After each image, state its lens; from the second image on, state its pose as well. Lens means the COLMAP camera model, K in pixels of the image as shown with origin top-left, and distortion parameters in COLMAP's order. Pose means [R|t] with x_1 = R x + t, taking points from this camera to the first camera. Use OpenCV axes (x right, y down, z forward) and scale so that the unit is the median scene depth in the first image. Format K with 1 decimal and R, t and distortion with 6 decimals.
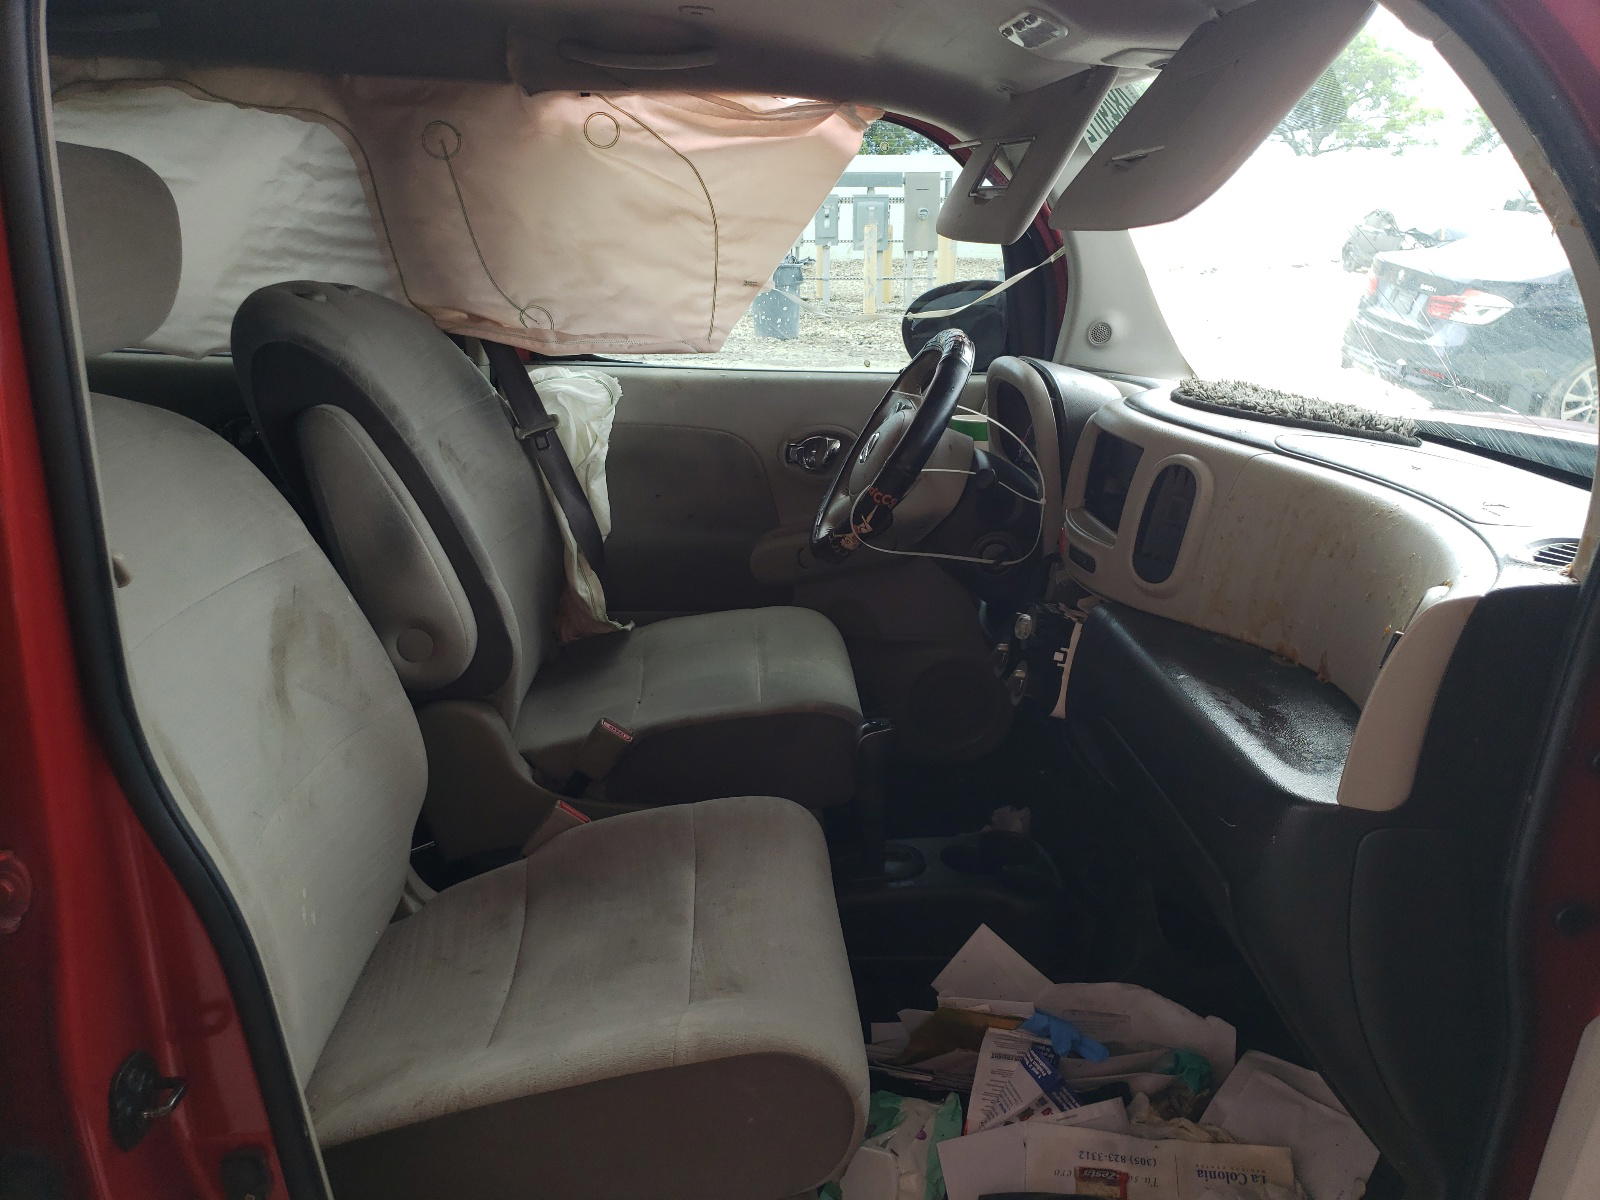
lens RADIAL K [[1215.1, 0, 800.0], [0, 1215.1, 600.0], [0, 0, 1]] dist [-0.046155, 0.074998]
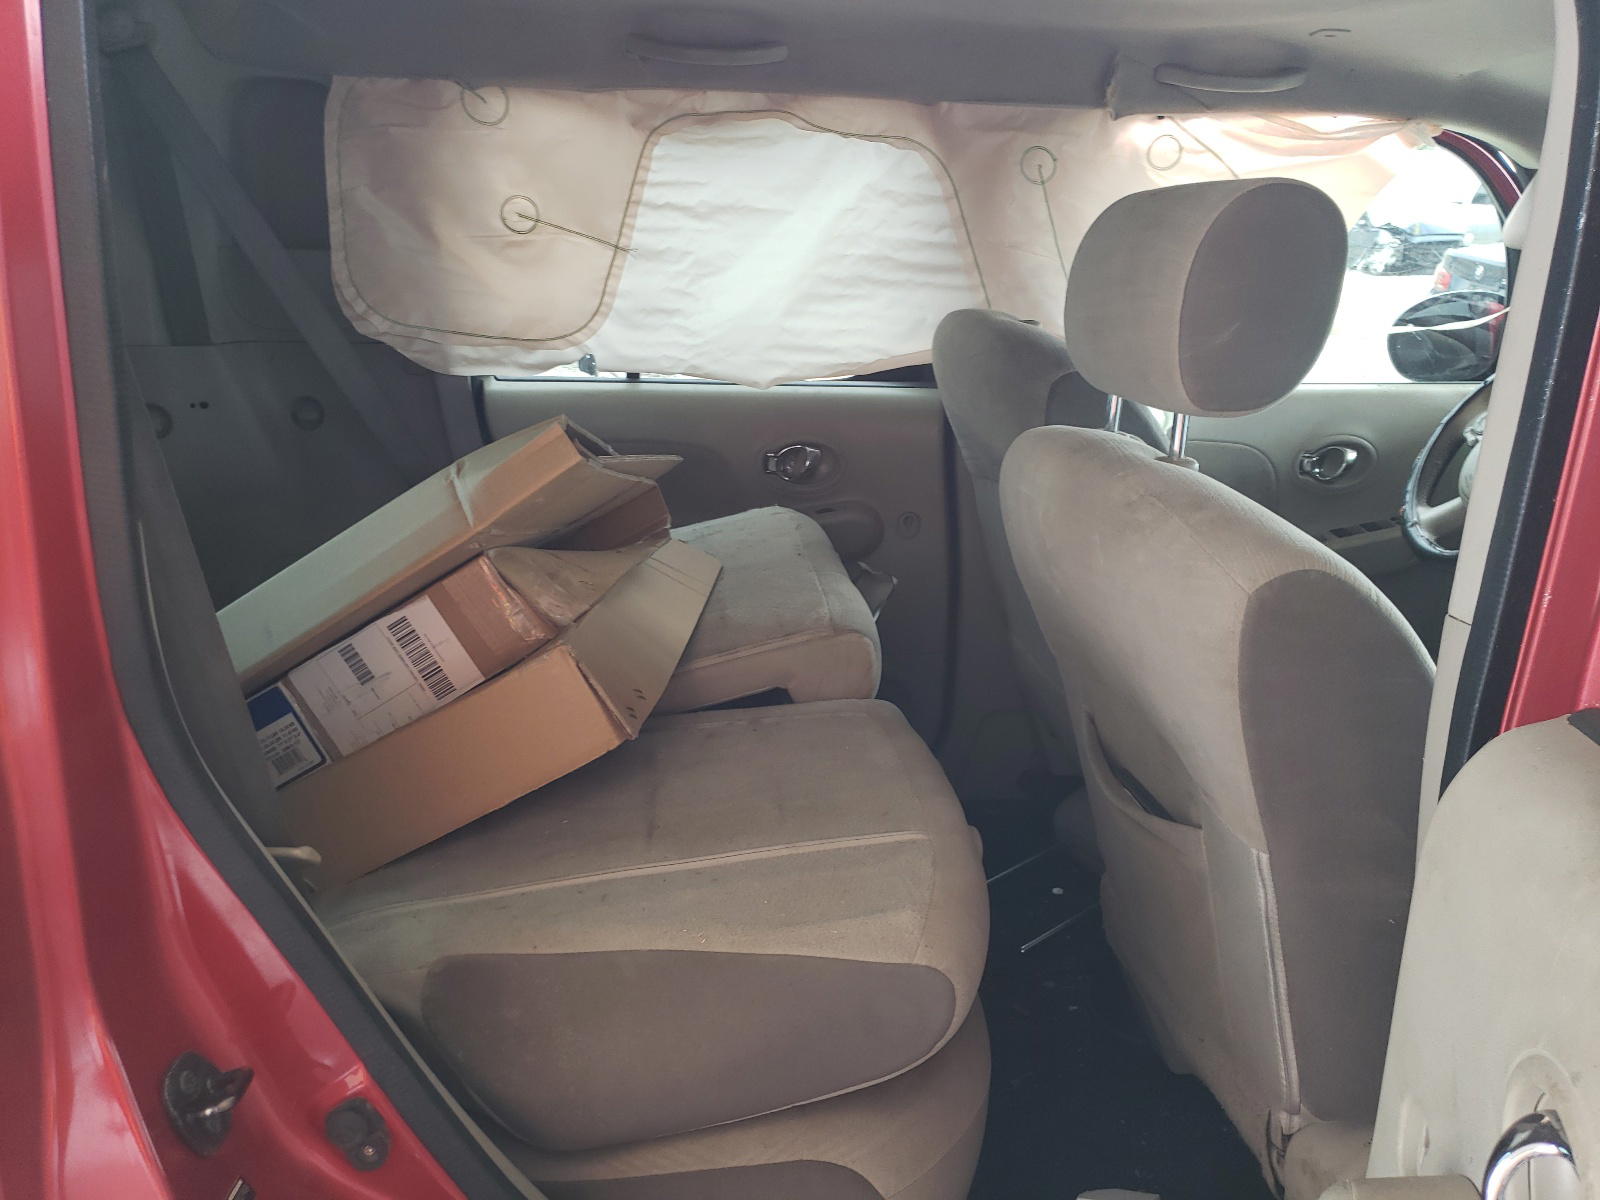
lens RADIAL K [[1215.1, 0, 800.0], [0, 1215.1, 600.0], [0, 0, 1]] dist [-0.046155, 0.074998]
pose [[0.997200, -0.043114, 0.061102, -0.558081], [0.043456, 0.999046, -0.004277, -0.023023], [-0.060860, 0.006920, 0.998122, 0.010125]]
